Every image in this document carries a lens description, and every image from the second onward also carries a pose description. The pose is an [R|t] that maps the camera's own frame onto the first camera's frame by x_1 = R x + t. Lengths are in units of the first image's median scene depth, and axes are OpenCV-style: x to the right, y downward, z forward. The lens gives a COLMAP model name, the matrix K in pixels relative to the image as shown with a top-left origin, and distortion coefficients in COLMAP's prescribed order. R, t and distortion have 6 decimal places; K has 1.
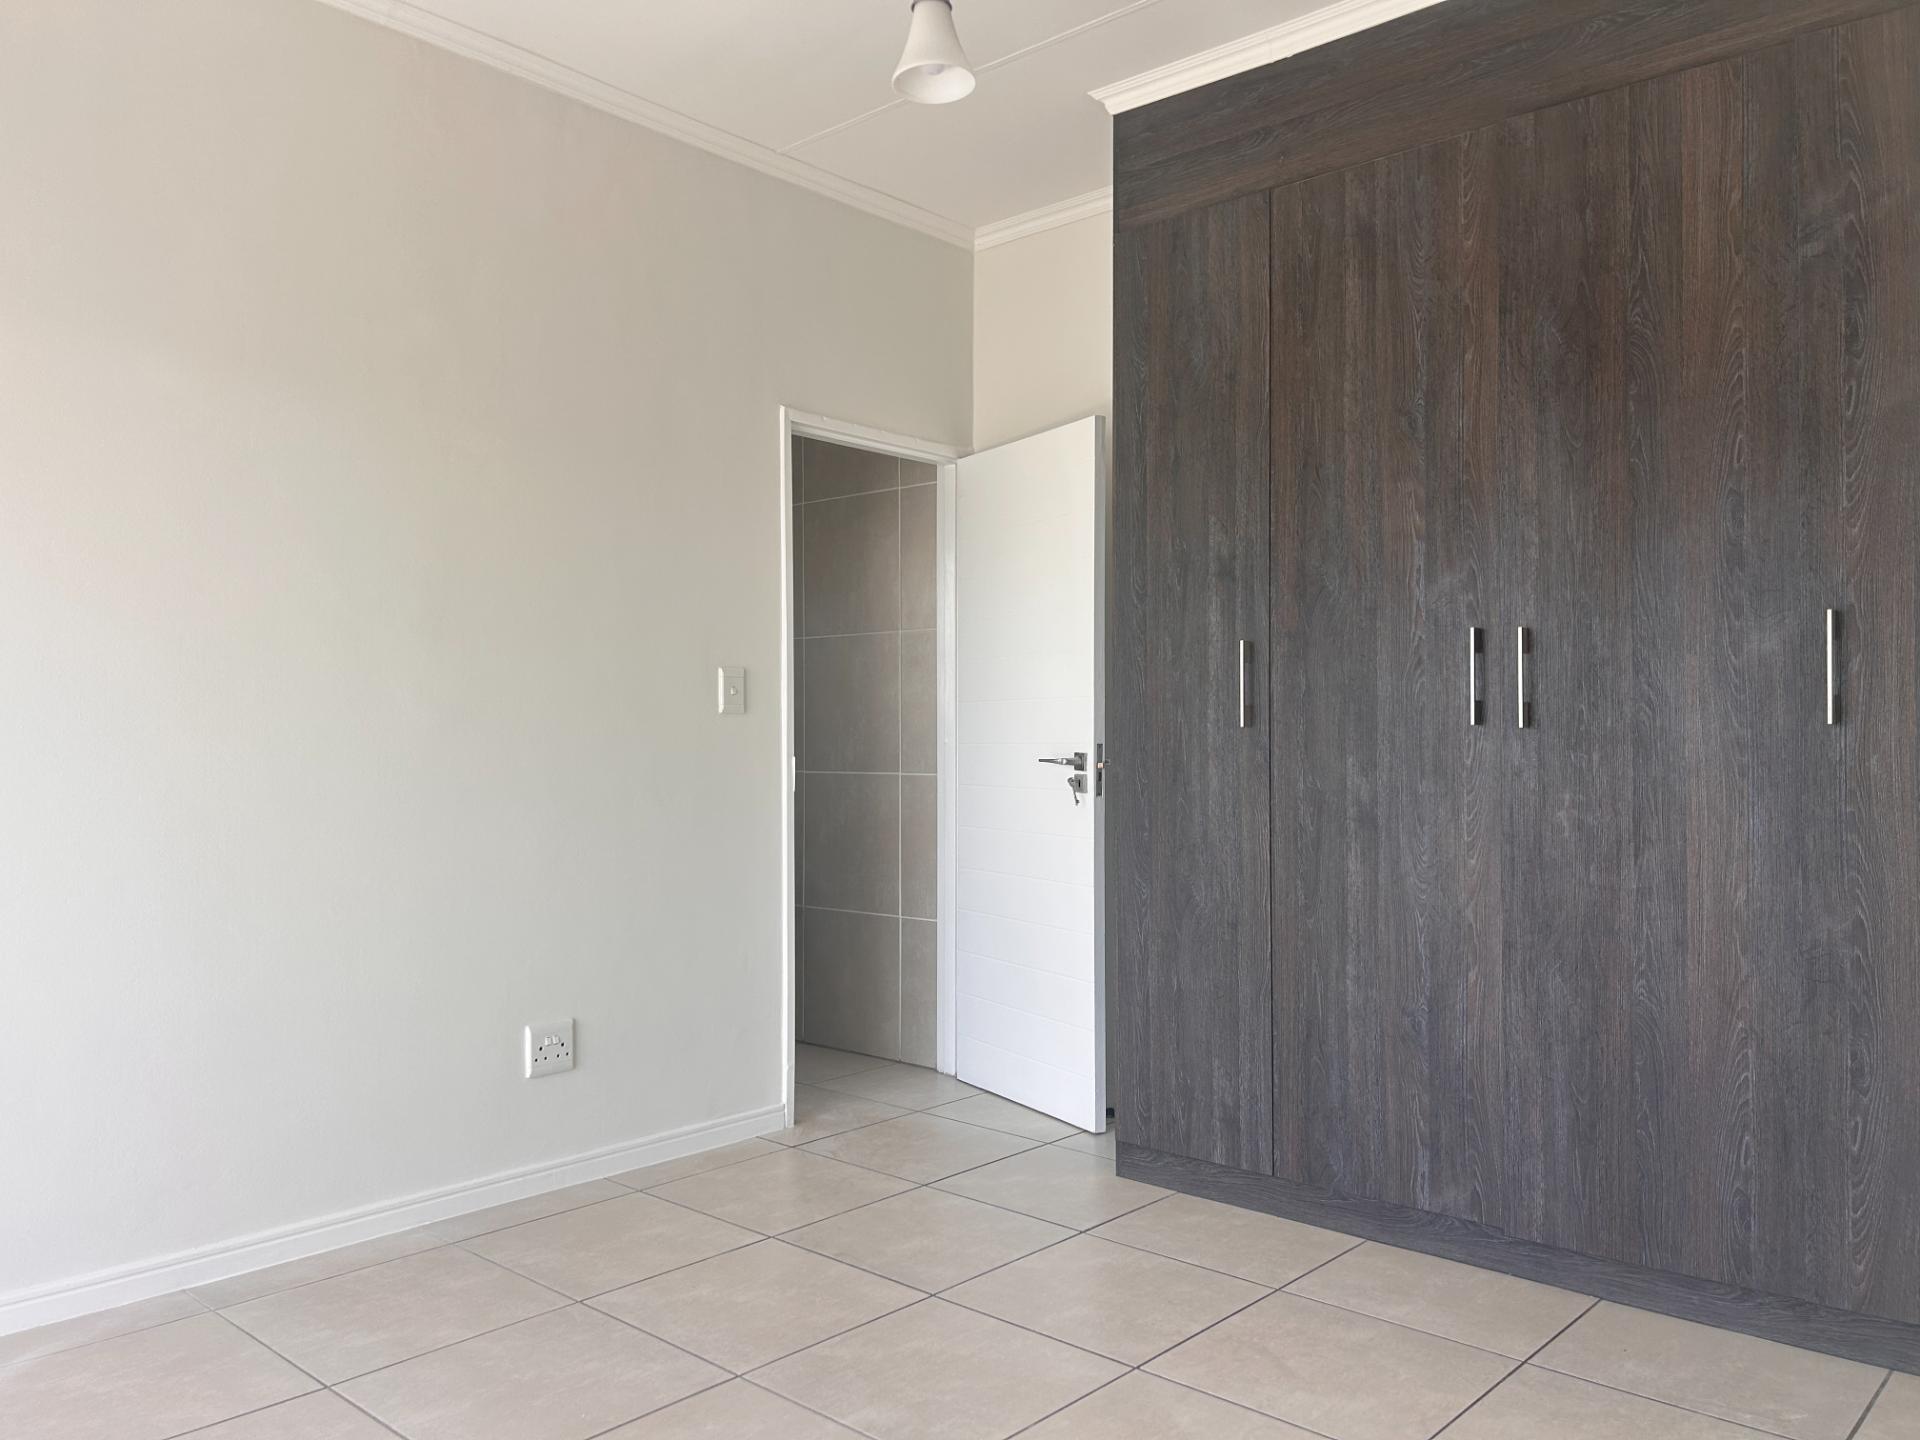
lens RADIAL K [[1453.1, 0, 960.0], [0, 1453.1, 720.0], [0, 0, 1]] dist [0.051737, -0.066053]
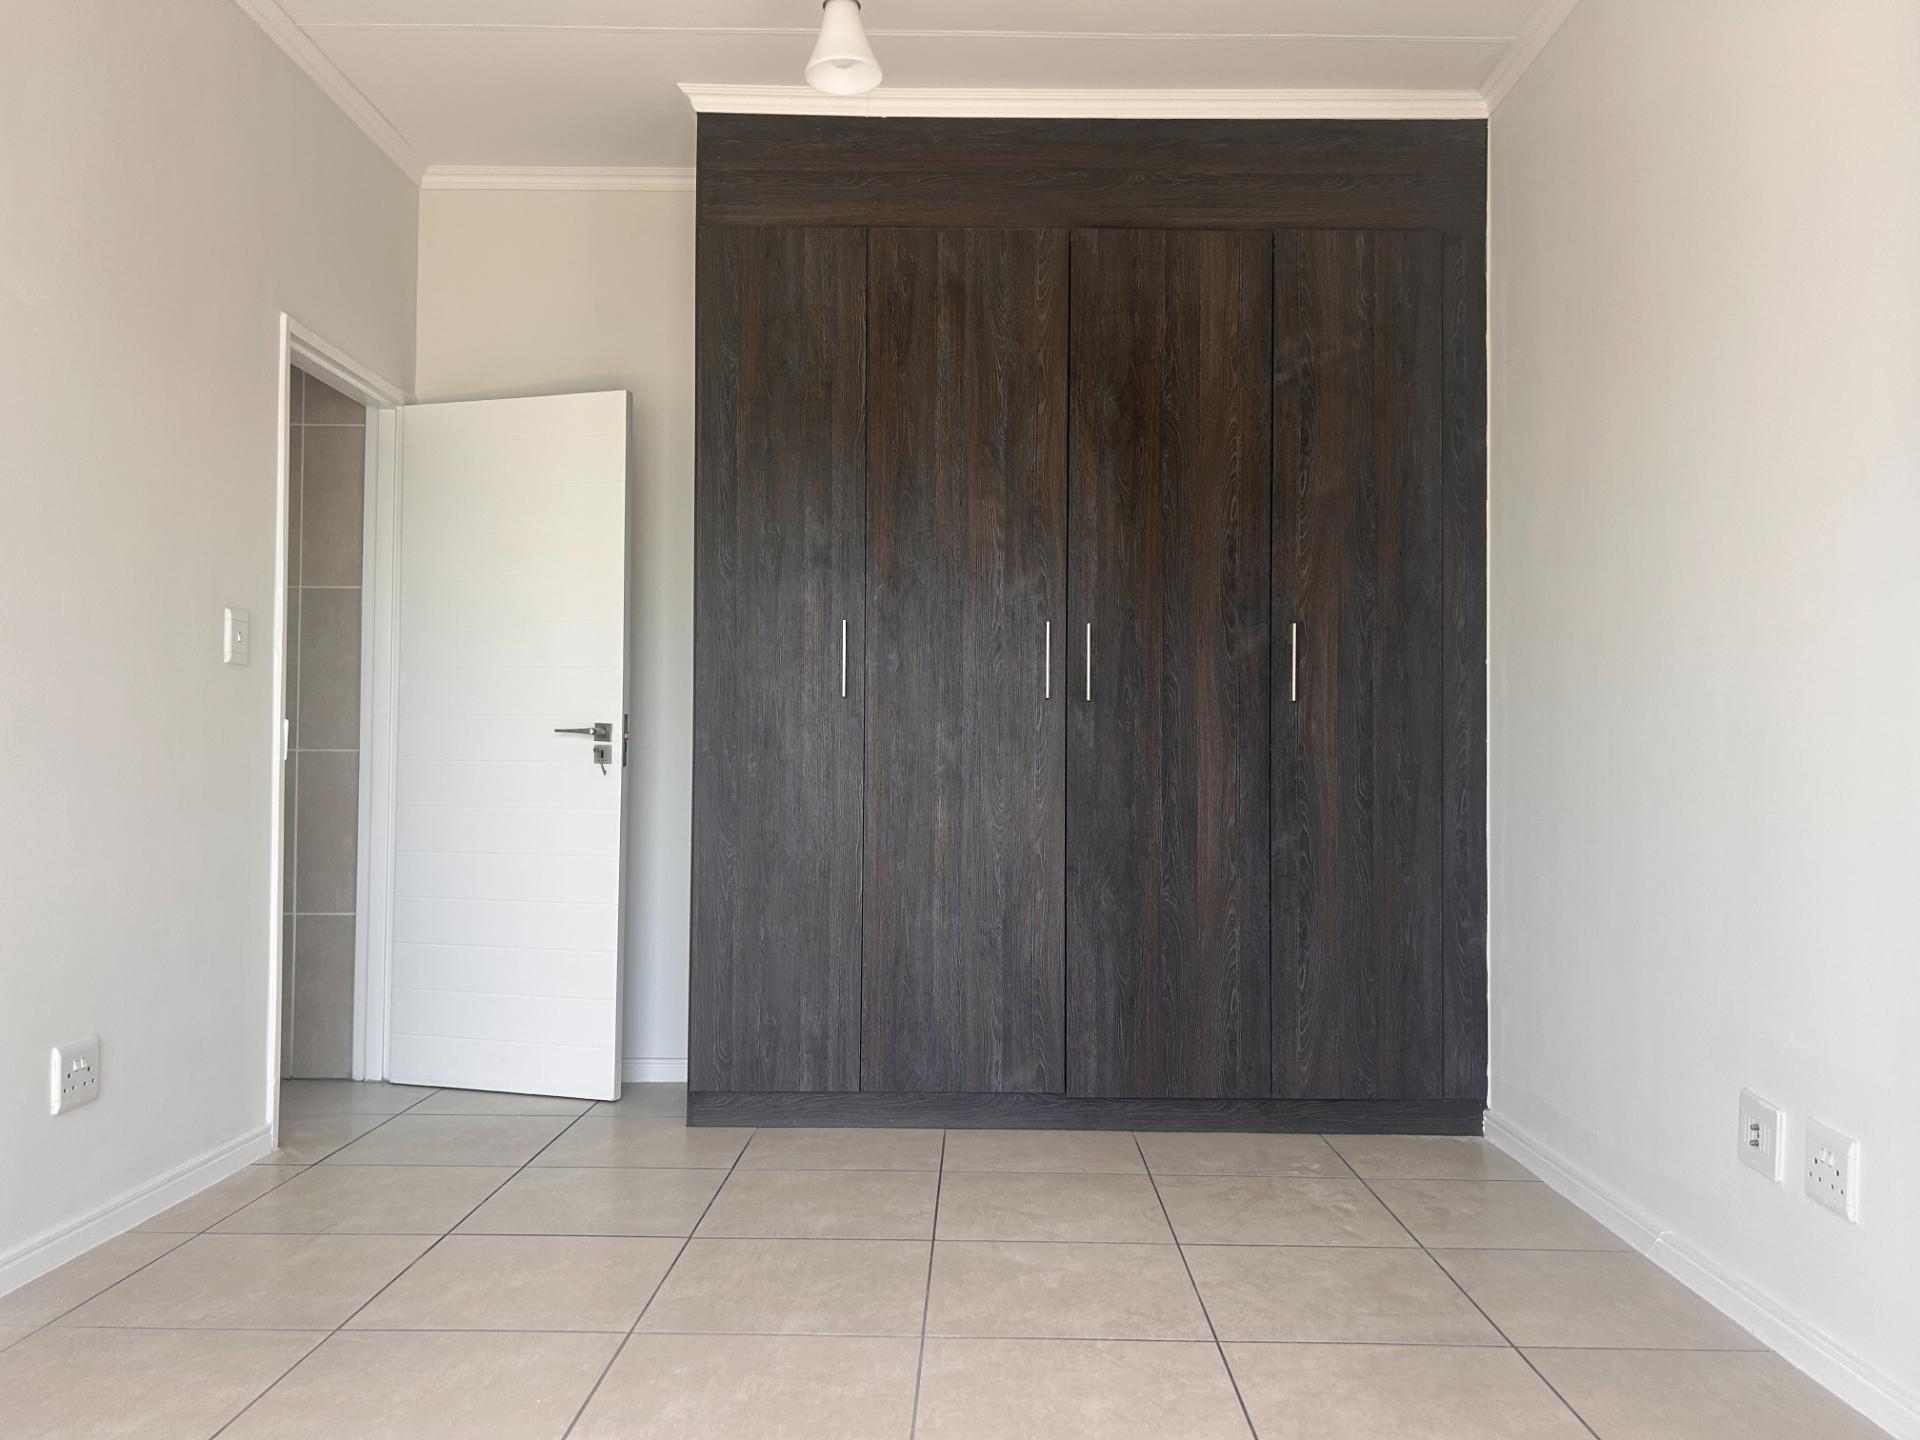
lens RADIAL K [[1446.1, 0, 971.0], [0, 1446.1, 726.2], [0, 0, 1]] dist [0.085003, -0.110921]
pose [[0.742193, 0.025502, 0.669700, -0.504582], [-0.016637, 0.999669, -0.019629, 0.050337], [-0.669979, 0.003427, 0.742372, 0.105197]]
